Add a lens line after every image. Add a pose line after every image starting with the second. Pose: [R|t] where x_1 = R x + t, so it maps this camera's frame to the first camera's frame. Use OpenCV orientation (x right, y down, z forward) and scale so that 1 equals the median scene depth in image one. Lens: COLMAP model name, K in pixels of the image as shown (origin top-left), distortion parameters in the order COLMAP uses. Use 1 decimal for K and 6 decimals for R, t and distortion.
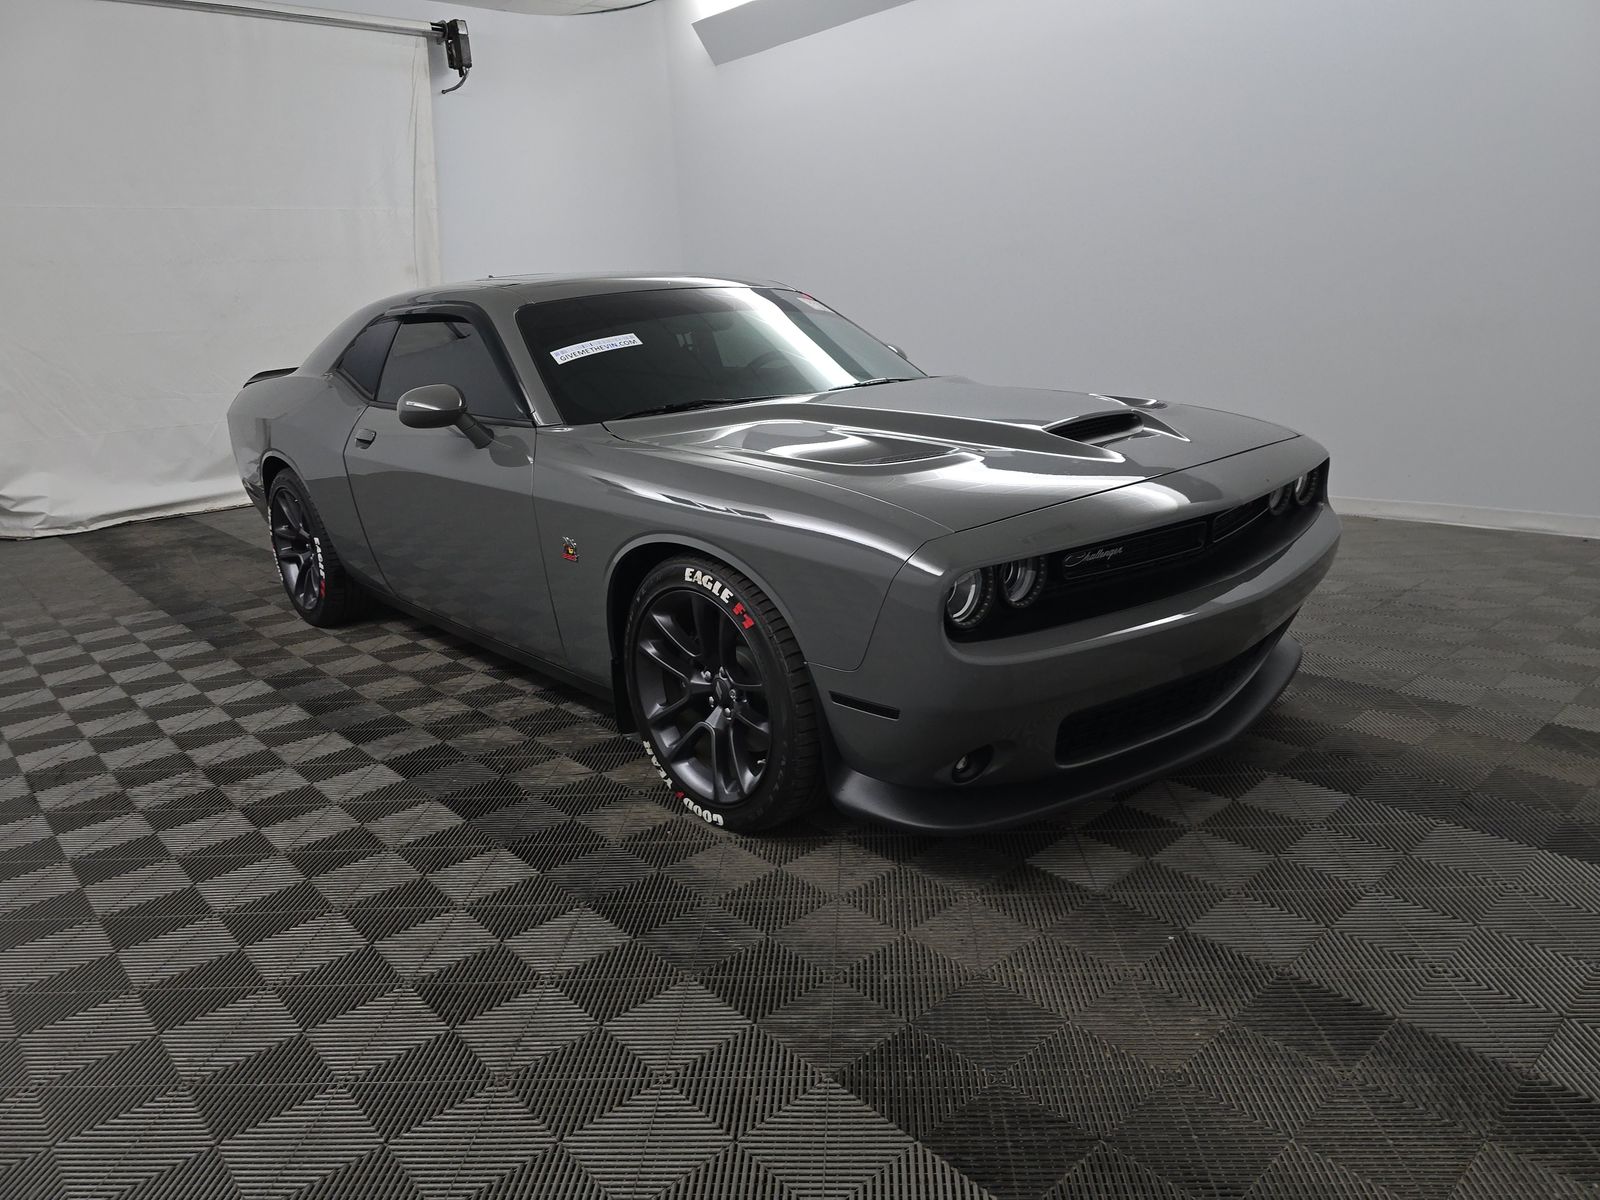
lens RADIAL K [[1099.3, 0, 803.7], [0, 1099.3, 597.4], [0, 0, 1]] dist [0.003708, 0.002274]
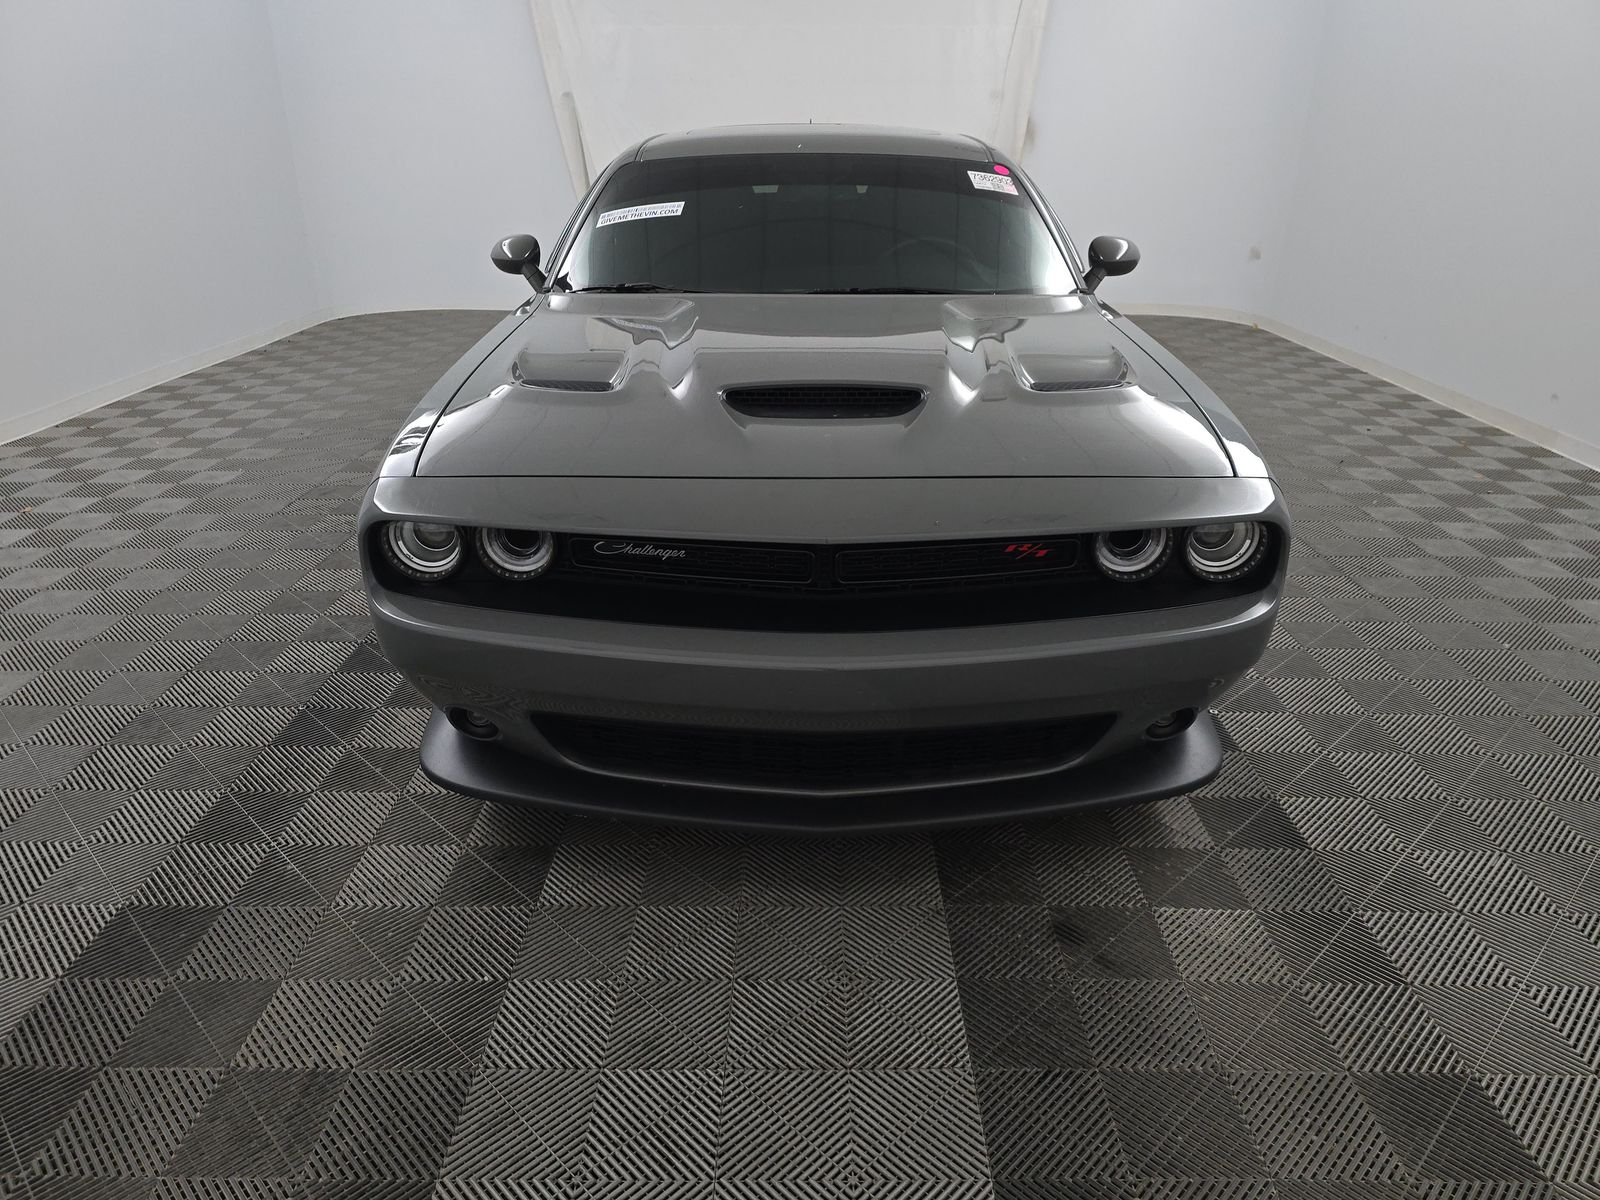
lens RADIAL K [[1099.3, 0, 803.7], [0, 1099.3, 597.4], [0, 0, 1]] dist [0.003708, 0.002274]
pose [[0.737141, 0.314810, -0.597928, 0.859468], [-0.217550, 0.948300, 0.231081, -0.222035], [0.639762, -0.040261, 0.767517, 0.436745]]
